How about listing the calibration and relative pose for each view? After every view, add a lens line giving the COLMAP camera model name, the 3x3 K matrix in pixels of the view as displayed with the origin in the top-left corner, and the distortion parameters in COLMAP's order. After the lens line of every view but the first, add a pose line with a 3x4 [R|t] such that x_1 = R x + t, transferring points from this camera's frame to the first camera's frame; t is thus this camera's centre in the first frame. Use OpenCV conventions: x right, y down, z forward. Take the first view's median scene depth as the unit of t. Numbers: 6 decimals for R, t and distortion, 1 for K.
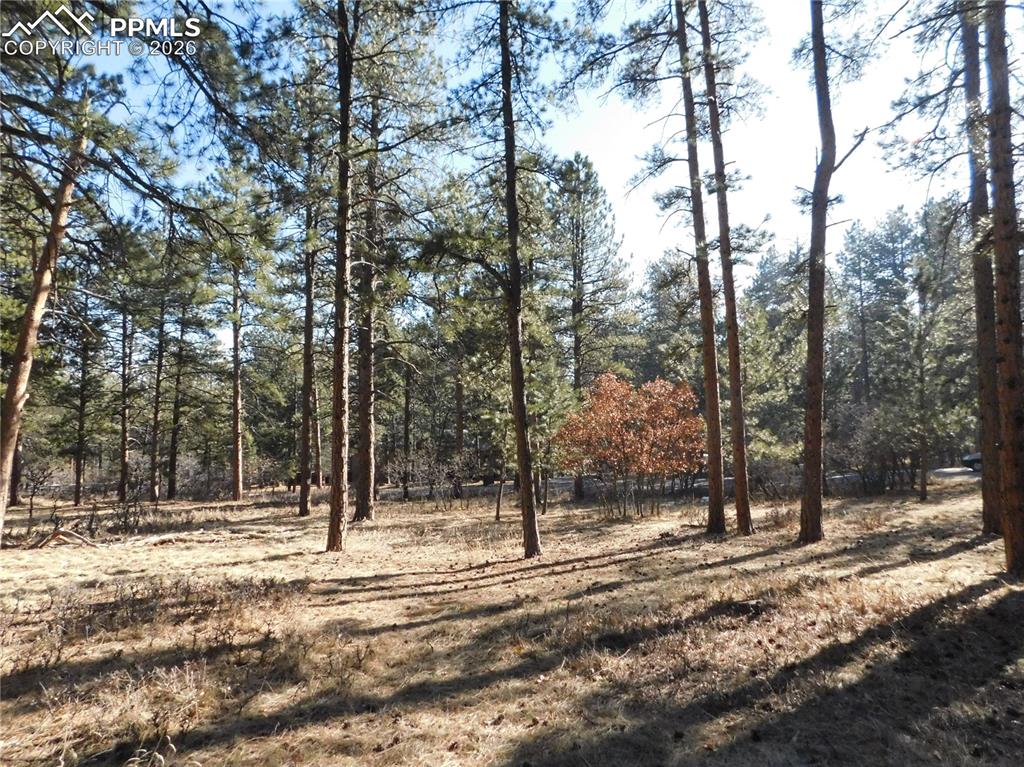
lens RADIAL K [[685.9, 0, 515.3], [0, 685.9, 386.6], [0, 0, 1]] dist [-0.064821, 0.055682]
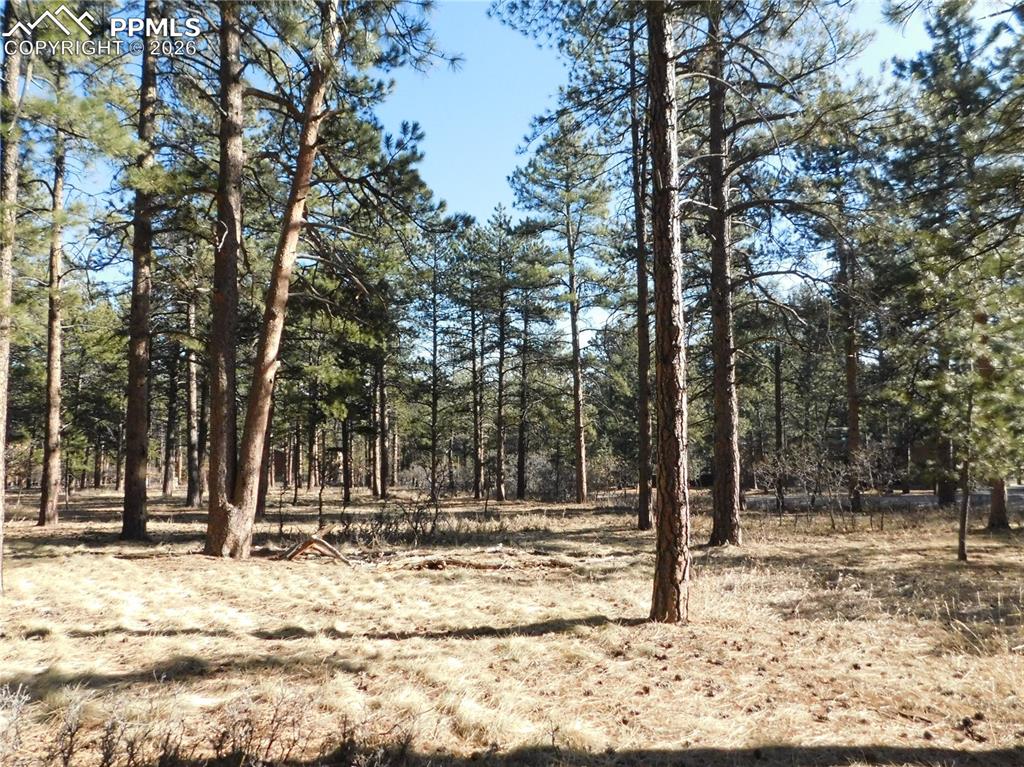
lens RADIAL K [[685.9, 0, 515.5], [0, 685.9, 383.8], [0, 0, 1]] dist [-0.064821, 0.055682]
pose [[0.869938, -0.039317, -0.491591, -0.060512], [0.034891, 0.999226, -0.018174, 0.039744], [0.491925, -0.001342, 0.870636, 0.285185]]
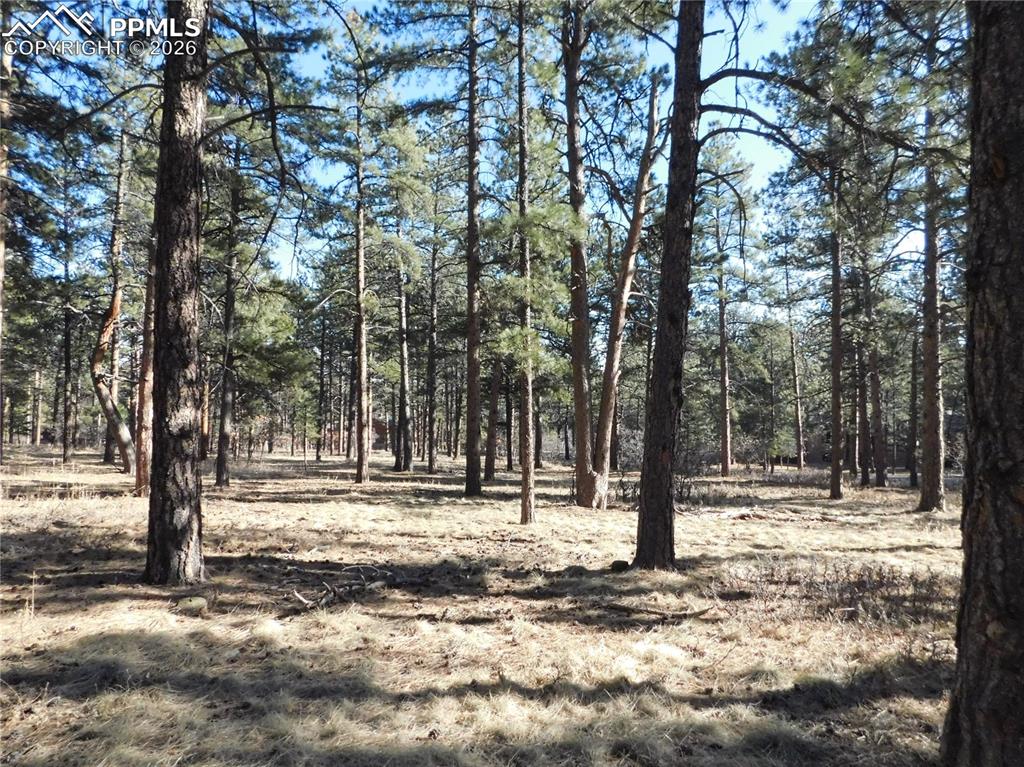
lens RADIAL K [[685.9, 0, 515.6], [0, 685.9, 386.1], [0, 0, 1]] dist [-0.064821, 0.055682]
pose [[0.825045, -0.001284, -0.565065, -0.151088], [0.018486, 0.999523, 0.024720, 0.003828], [0.564764, -0.030841, 0.824676, -0.010841]]
